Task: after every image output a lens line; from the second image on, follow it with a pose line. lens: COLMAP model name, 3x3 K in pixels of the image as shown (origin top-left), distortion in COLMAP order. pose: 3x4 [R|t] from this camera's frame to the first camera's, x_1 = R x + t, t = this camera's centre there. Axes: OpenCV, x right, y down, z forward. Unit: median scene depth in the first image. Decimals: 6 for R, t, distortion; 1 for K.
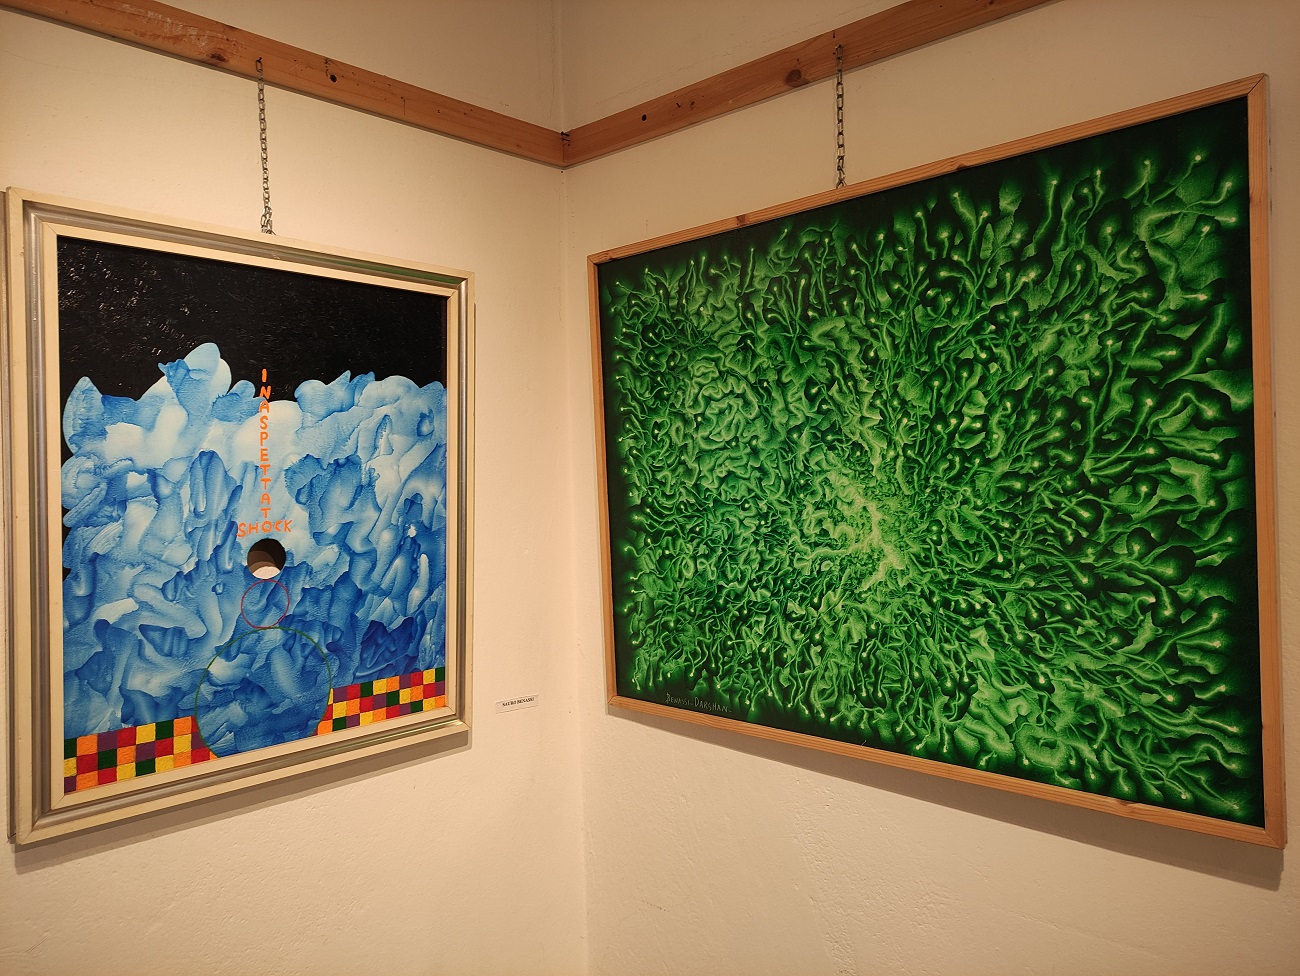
lens RADIAL K [[939.8, 0, 642.0], [0, 939.8, 490.8], [0, 0, 1]] dist [0.062547, -0.072577]
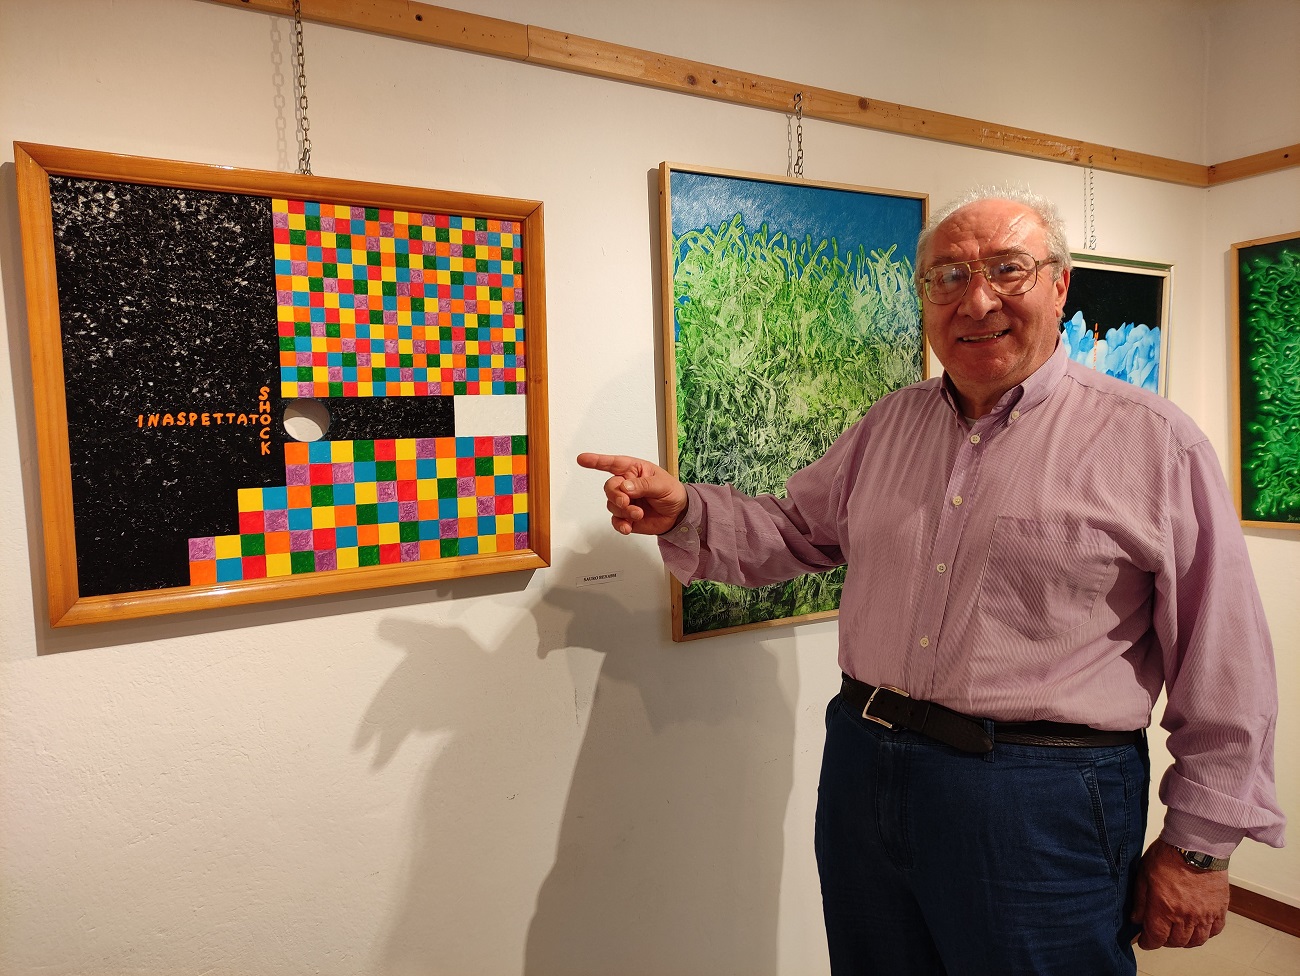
lens RADIAL K [[936.2, 0, 639.4], [0, 936.2, 488.4], [0, 0, 1]] dist [0.067595, -0.074139]
pose [[0.965799, 0.006419, -0.259212, -0.778568], [0.007024, 0.998679, 0.050904, 0.096350], [0.259196, -0.050983, 0.964478, -1.065594]]
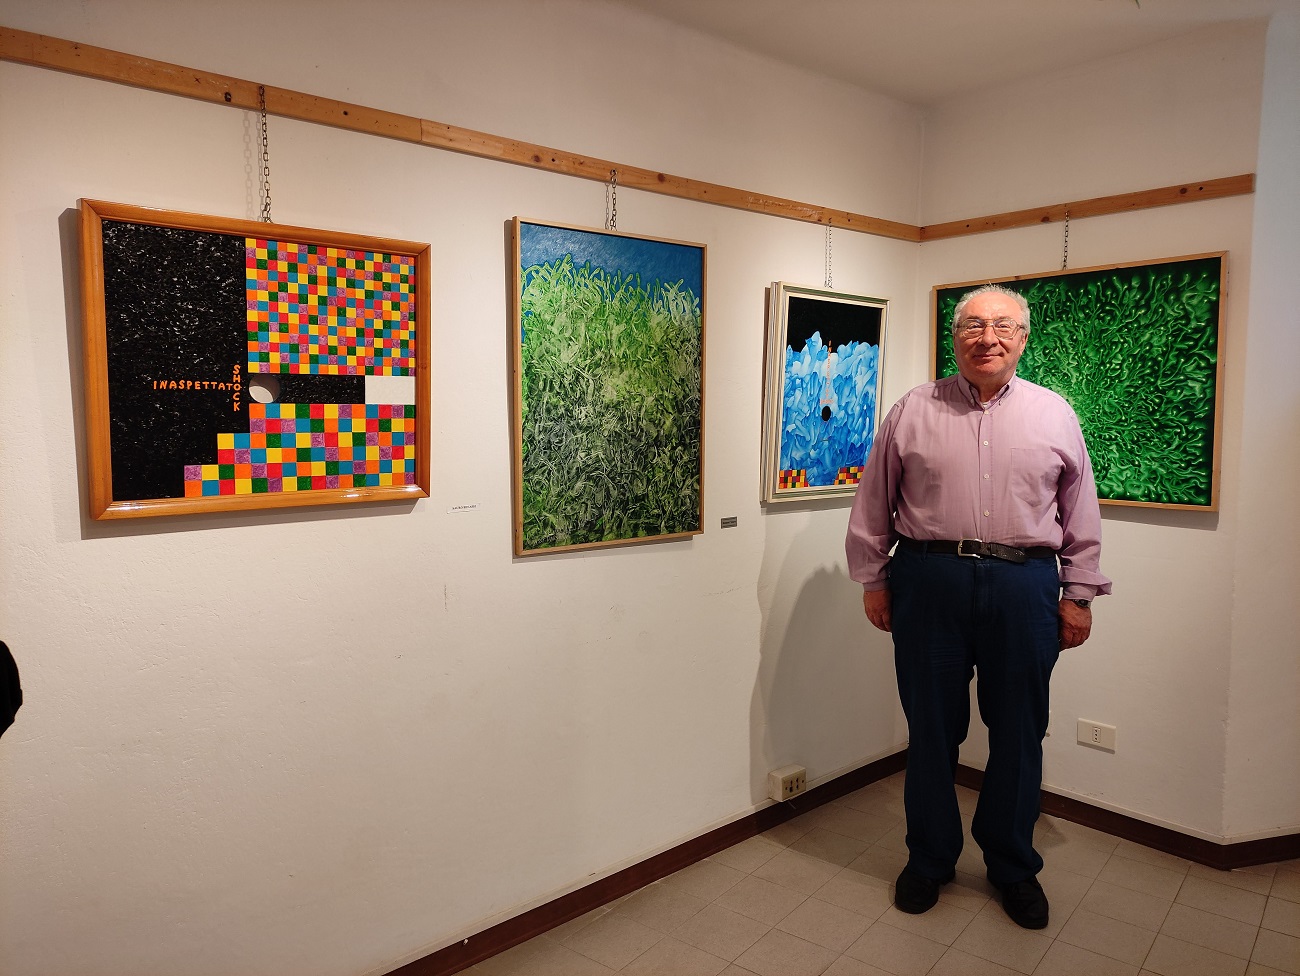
lens RADIAL K [[939.8, 0, 642.0], [0, 939.8, 490.8], [0, 0, 1]] dist [0.062547, -0.072577]
pose [[0.993761, 0.034597, -0.106028, -0.617820], [-0.027048, 0.997051, 0.071821, 0.110598], [0.108201, -0.068505, 0.991766, -1.654161]]
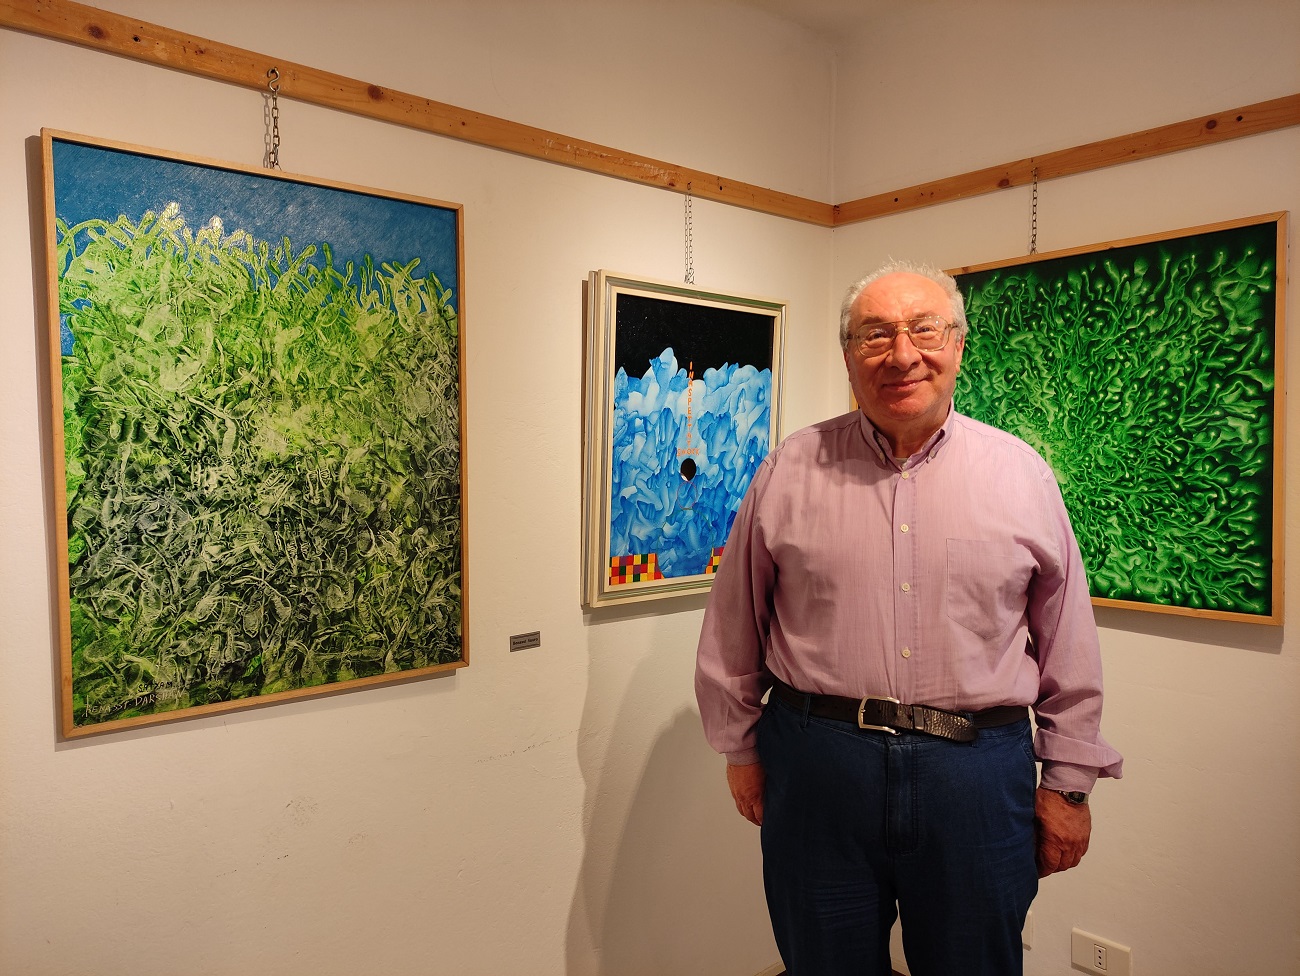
lens RADIAL K [[939.0, 0, 649.0], [0, 939.0, 492.5], [0, 0, 1]] dist [0.064245, -0.063264]
pose [[0.995313, 0.022831, -0.093971, -0.302884], [-0.020084, 0.999346, 0.030073, 0.063055], [0.094597, -0.028045, 0.995121, -0.750706]]
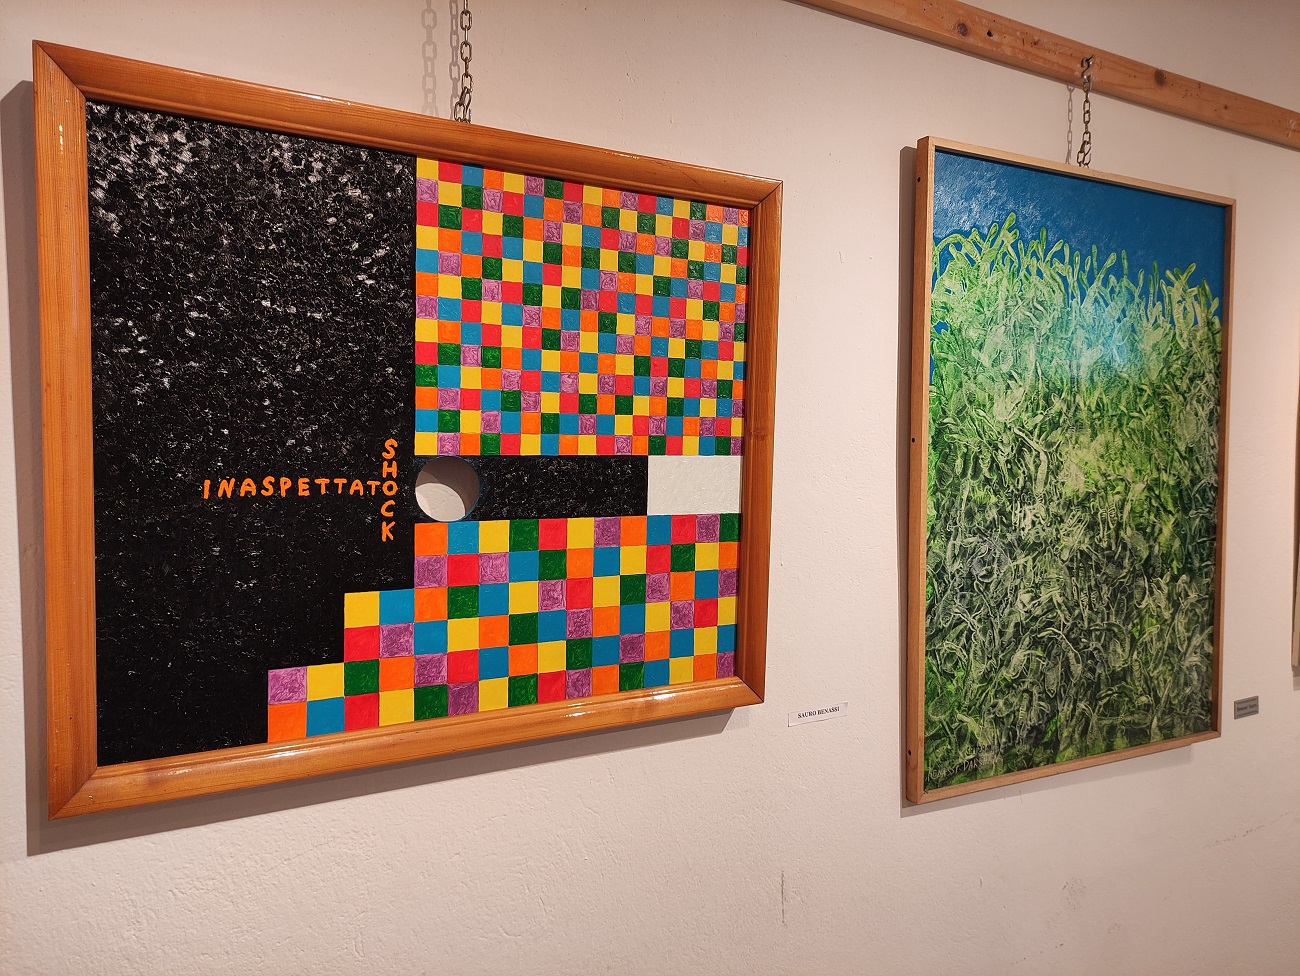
lens RADIAL K [[939.8, 0, 642.0], [0, 939.8, 490.8], [0, 0, 1]] dist [0.062547, -0.072577]
pose [[0.954731, 0.035529, -0.295343, -1.077311], [-0.030011, 0.999280, 0.023197, 0.049524], [0.295954, -0.013283, 0.955110, -0.757895]]
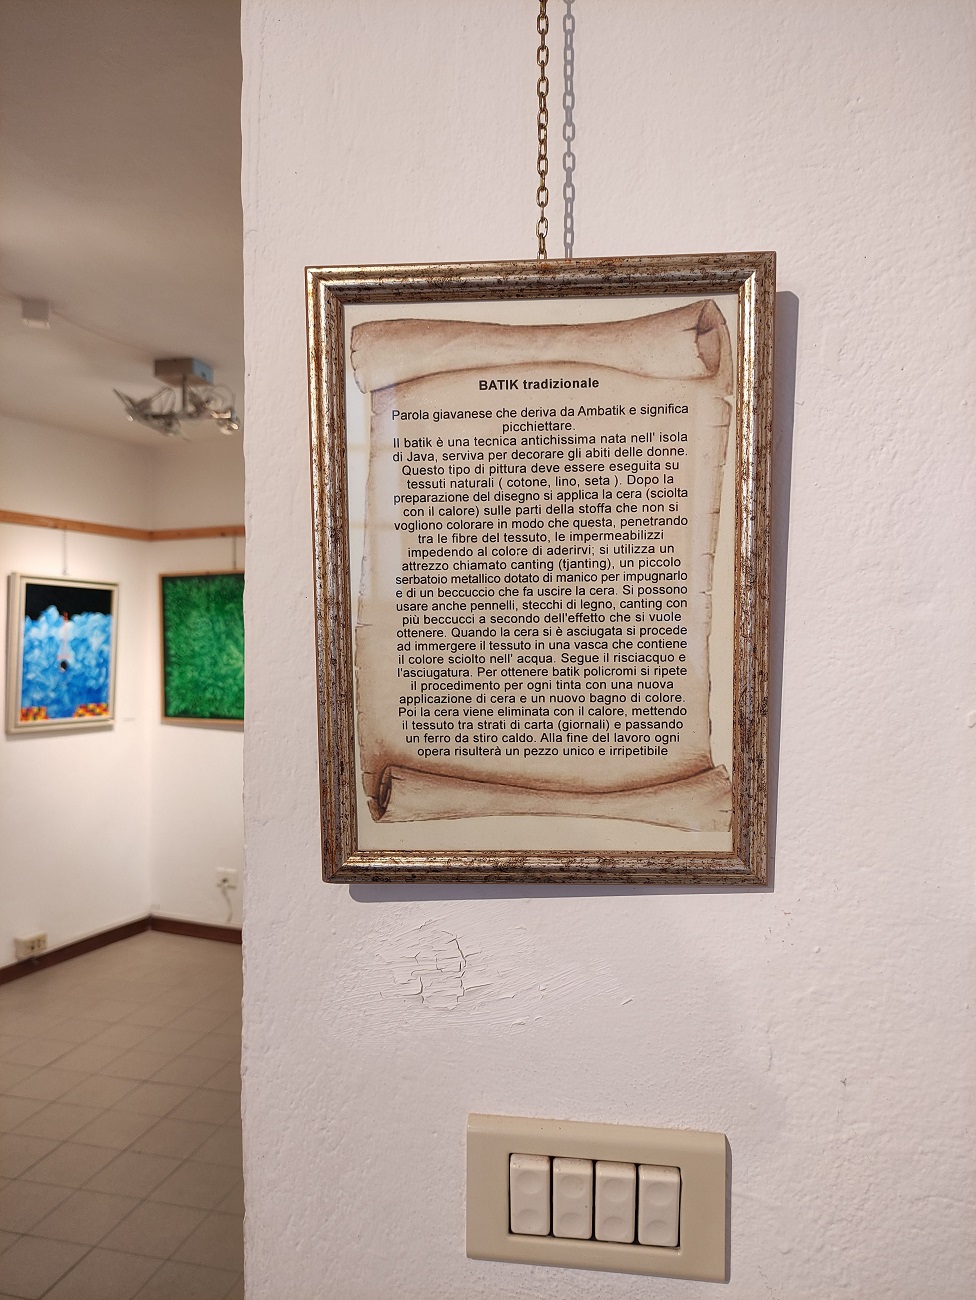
lens RADIAL K [[944.6, 0, 469.6], [0, 944.6, 648.8], [0, 0, 1]] dist [0.053570, -0.029991]
pose [[0.952253, 0.024892, 0.304293, -0.033400], [-0.018691, 0.999554, -0.023275, 0.063124], [-0.304737, 0.016476, 0.952294, -2.894478]]
